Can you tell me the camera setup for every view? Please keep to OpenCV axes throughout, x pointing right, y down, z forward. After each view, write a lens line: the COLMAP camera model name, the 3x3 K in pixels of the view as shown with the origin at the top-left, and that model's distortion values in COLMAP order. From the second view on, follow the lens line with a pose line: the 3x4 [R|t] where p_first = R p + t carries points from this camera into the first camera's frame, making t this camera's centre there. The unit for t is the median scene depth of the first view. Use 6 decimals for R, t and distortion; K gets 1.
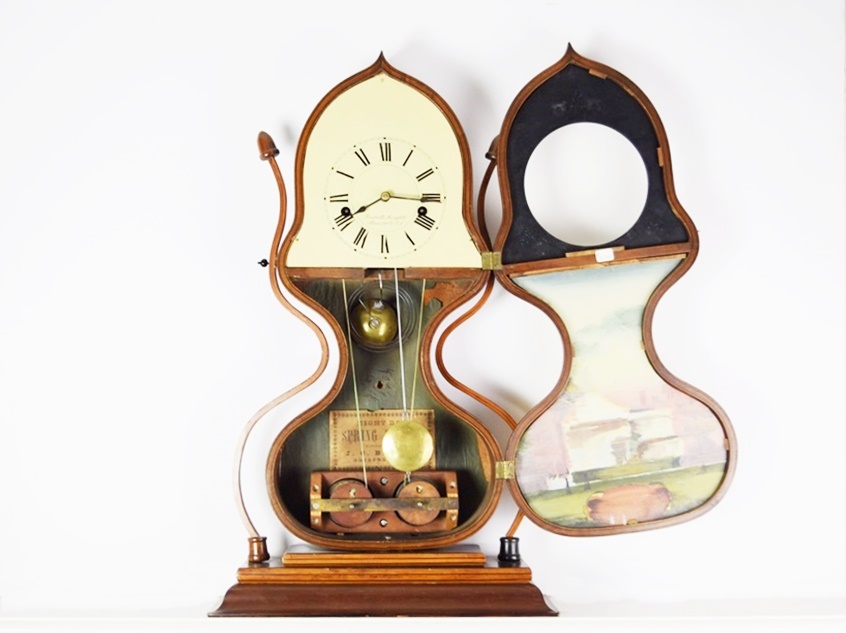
lens RADIAL K [[1327.1, 0, 423.0], [0, 1327.1, 316.5], [0, 0, 1]] dist [-0.114947, 0.001345]
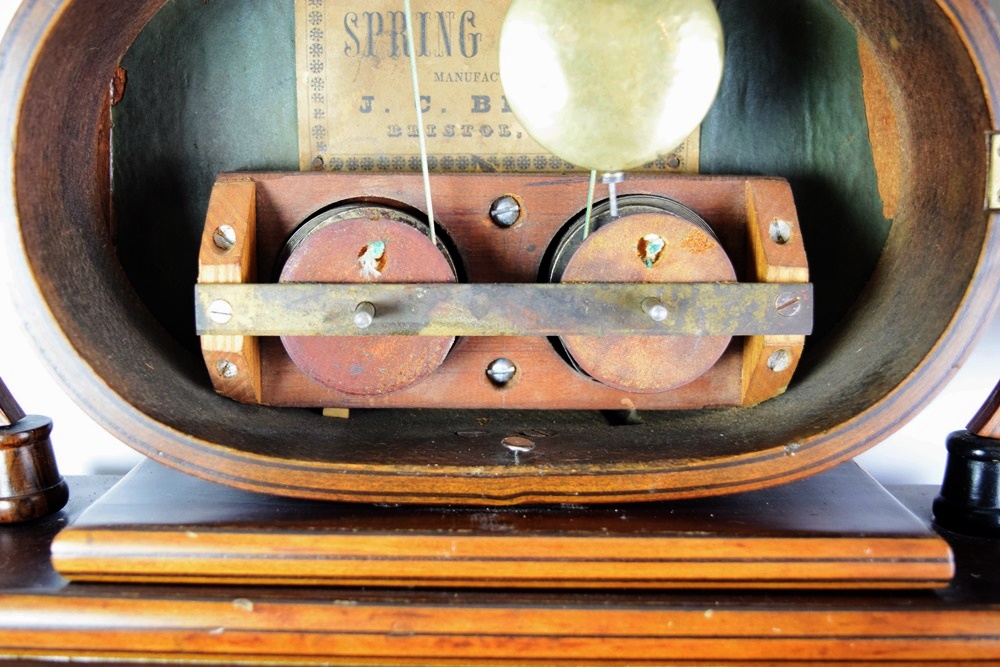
lens RADIAL K [[1149.9, 0, 500.0], [0, 1149.9, 333.5], [0, 0, 1]] dist [-0.051999, -0.003327]
pose [[0.999439, 0.015992, -0.029429, -0.023427], [-0.009356, 0.976975, 0.213149, 0.100068], [0.032161, -0.212754, 0.976576, 0.780375]]
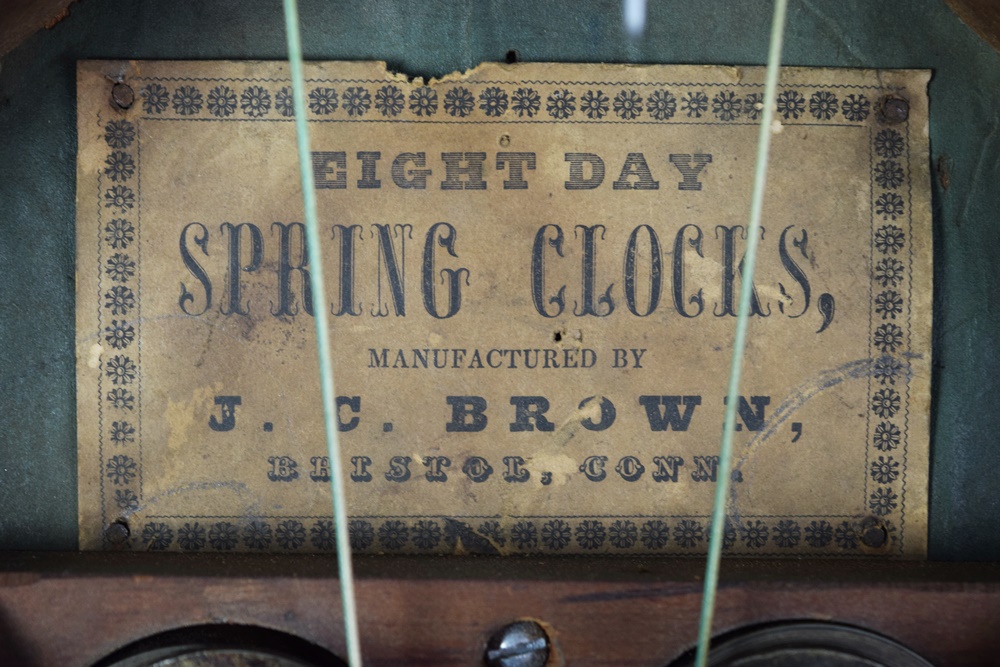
lens RADIAL K [[2057.7, 0, 500.0], [0, 2057.7, 333.5], [0, 0, 1]] dist [0.053077, 0.202196]
pose [[0.999548, 0.018570, -0.023650, -0.027059], [-0.016473, 0.996162, 0.085962, 0.079952], [0.025155, -0.085534, 0.996018, 0.820336]]
